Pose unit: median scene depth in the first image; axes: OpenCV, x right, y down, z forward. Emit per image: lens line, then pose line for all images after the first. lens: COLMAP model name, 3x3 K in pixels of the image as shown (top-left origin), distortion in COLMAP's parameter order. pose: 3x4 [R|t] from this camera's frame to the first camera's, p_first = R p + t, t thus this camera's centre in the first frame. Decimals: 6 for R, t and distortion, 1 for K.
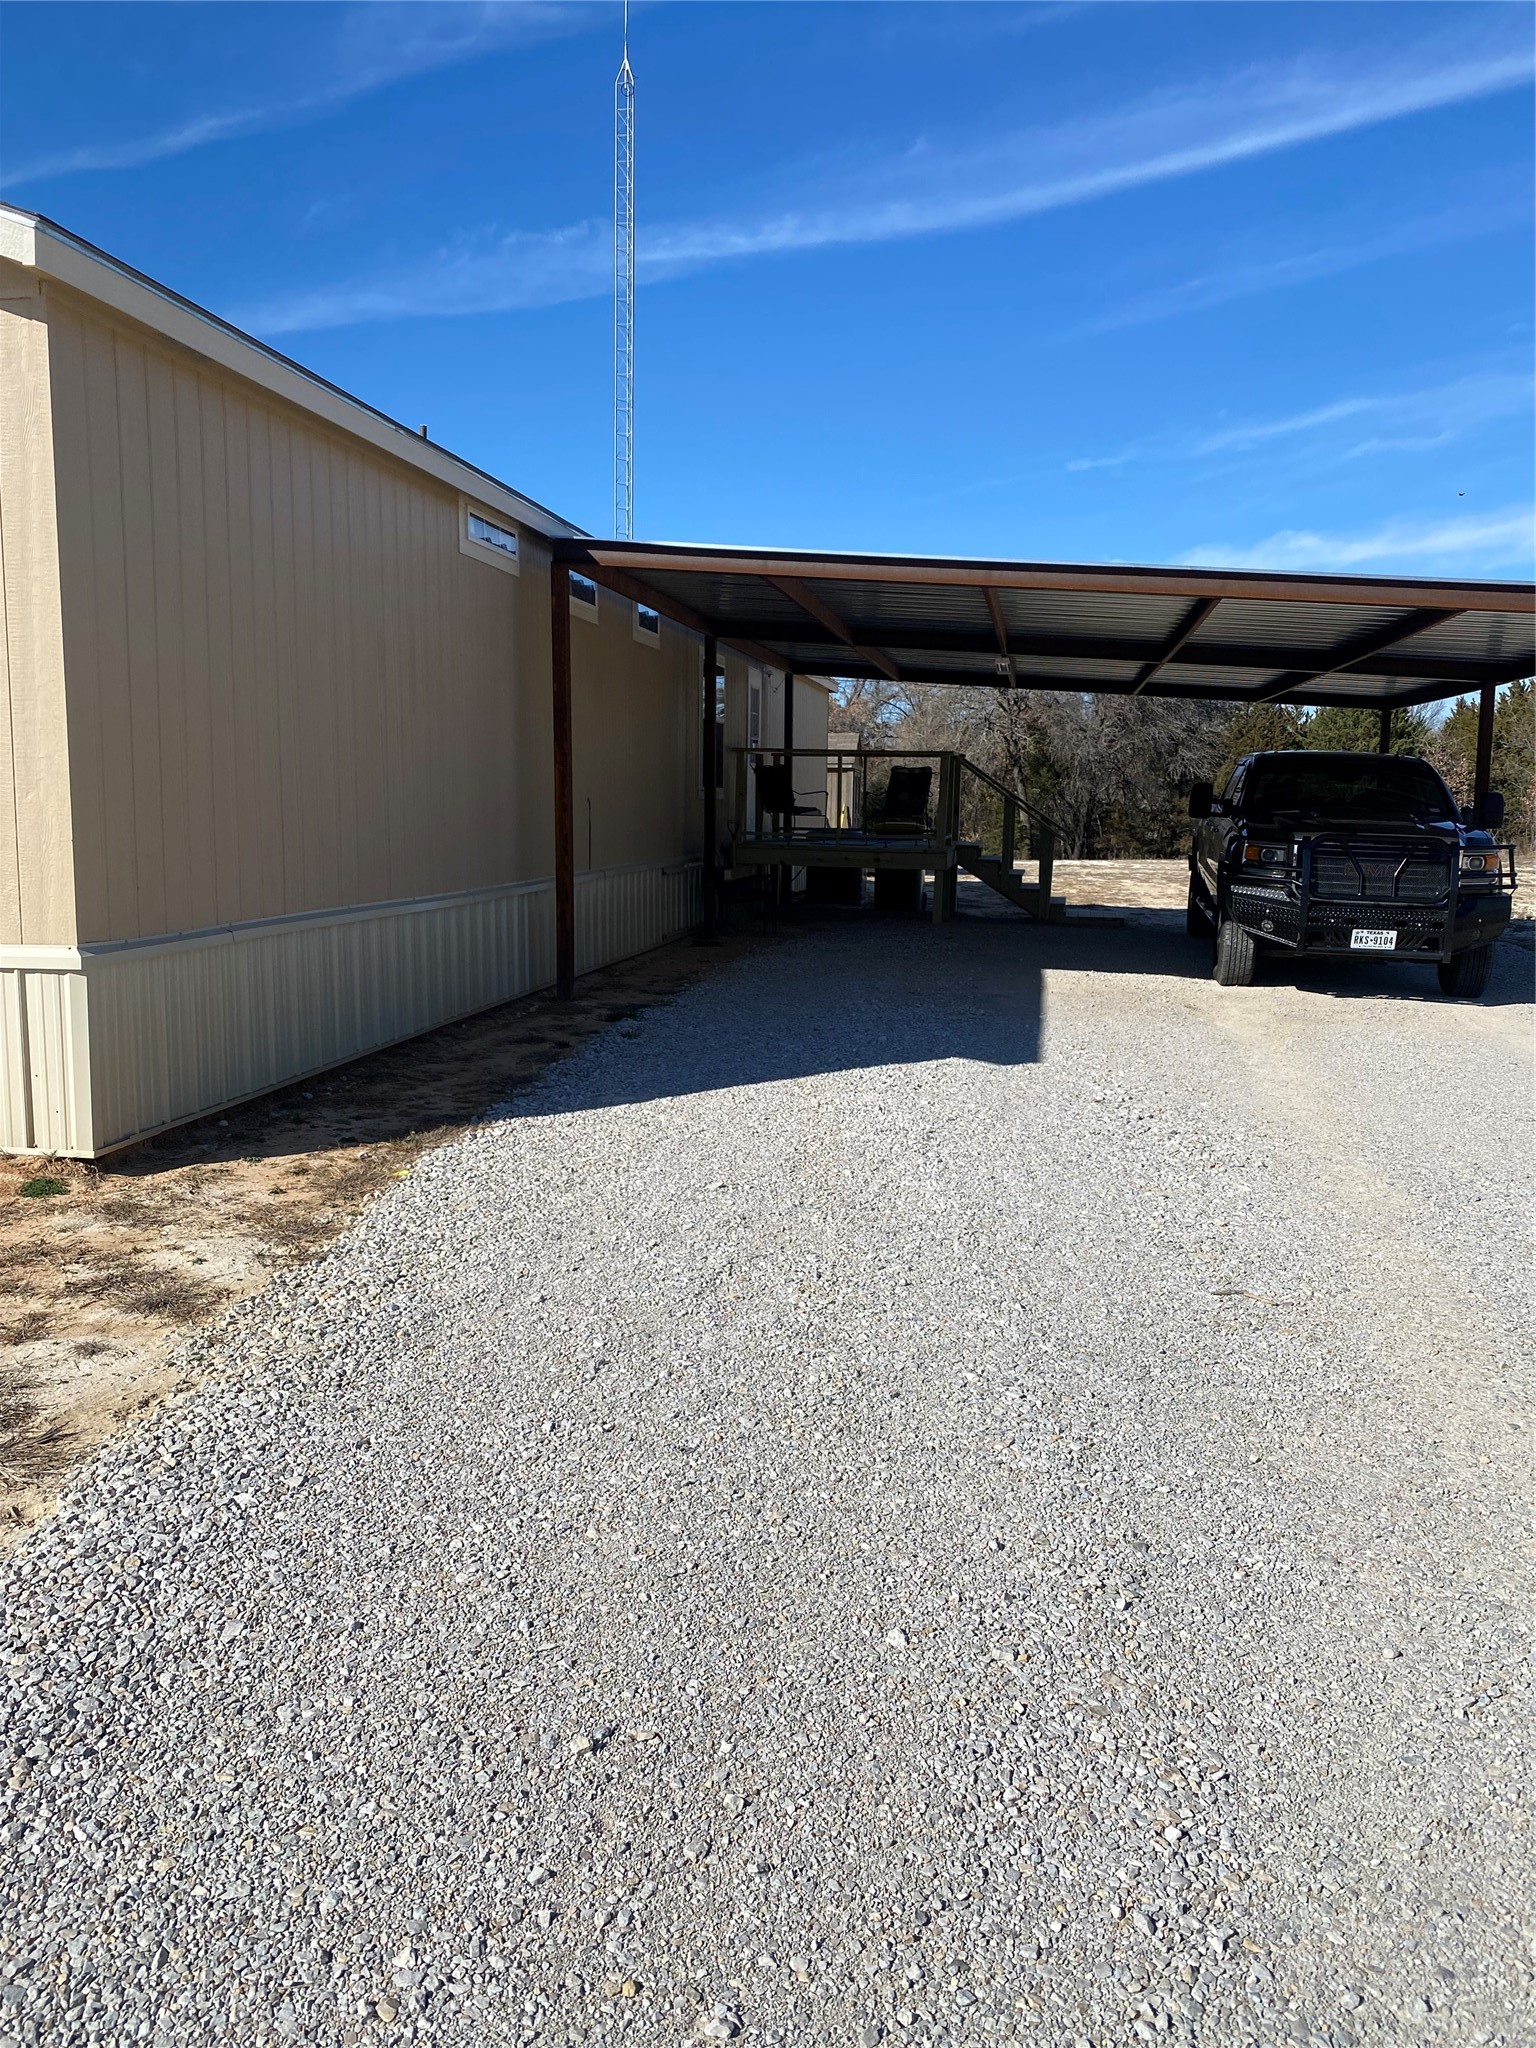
lens RADIAL K [[1564.2, 0, 768.0], [0, 1564.2, 1024.0], [0, 0, 1]] dist [-0.007017, -0.007748]
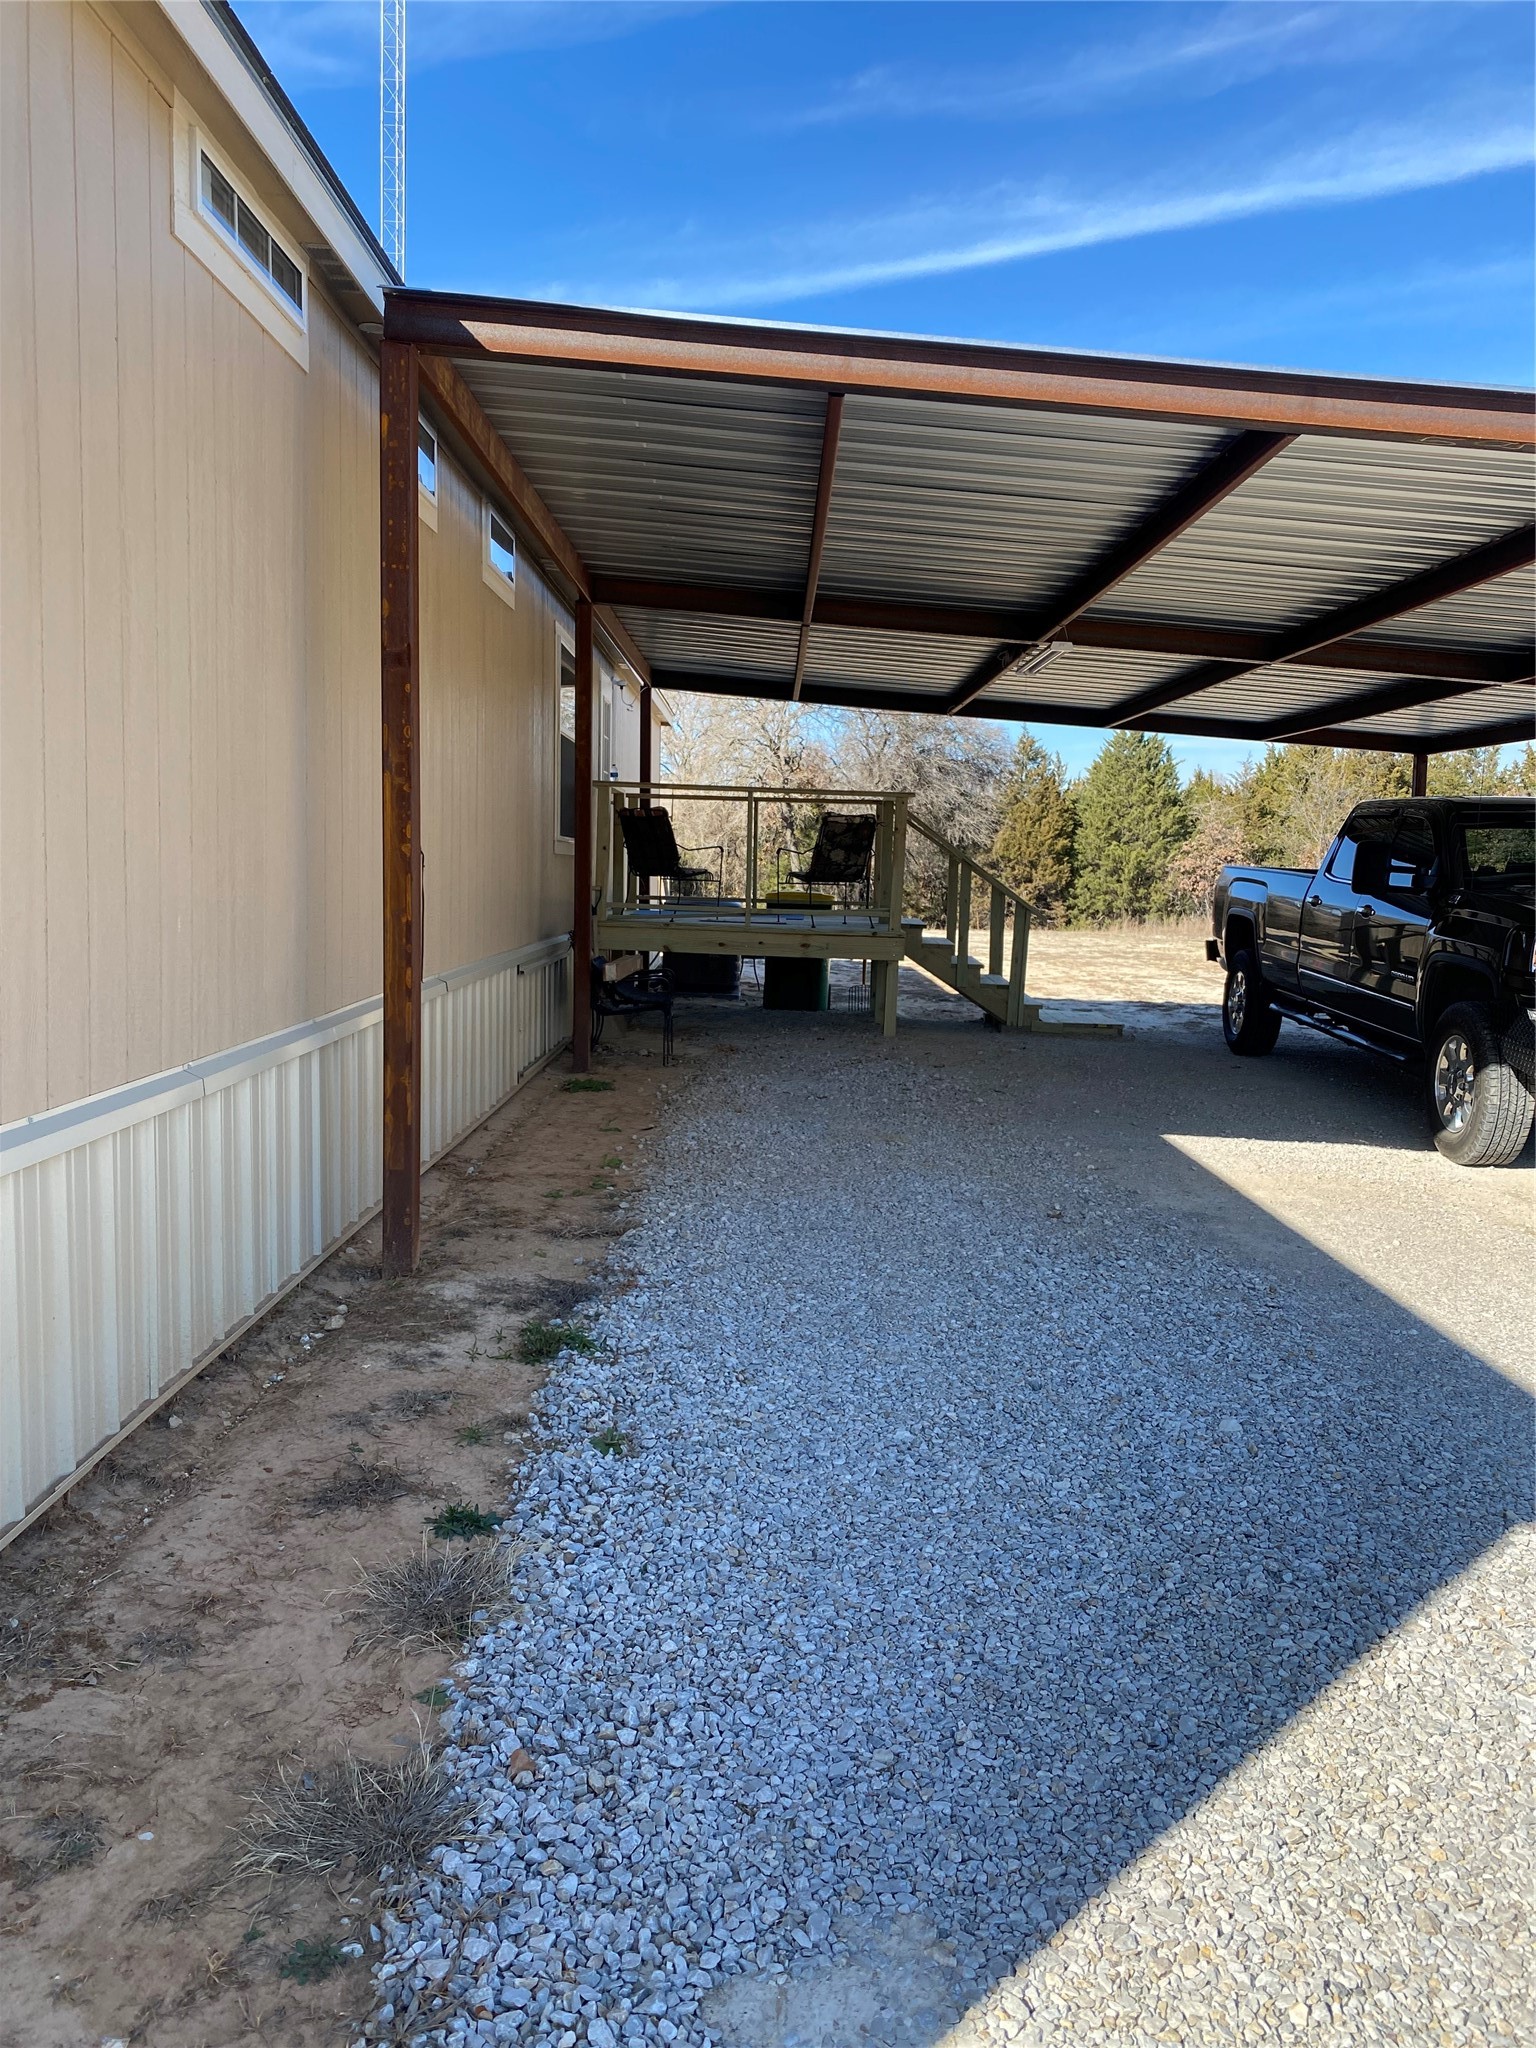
lens RADIAL K [[1564.2, 0, 768.0], [0, 1564.2, 1024.0], [0, 0, 1]] dist [-0.007017, -0.007748]
pose [[0.985771, -0.004744, 0.168029, -0.061153], [0.011469, 0.999170, -0.039077, -0.042869], [-0.167704, 0.040448, 0.985007, 0.318395]]
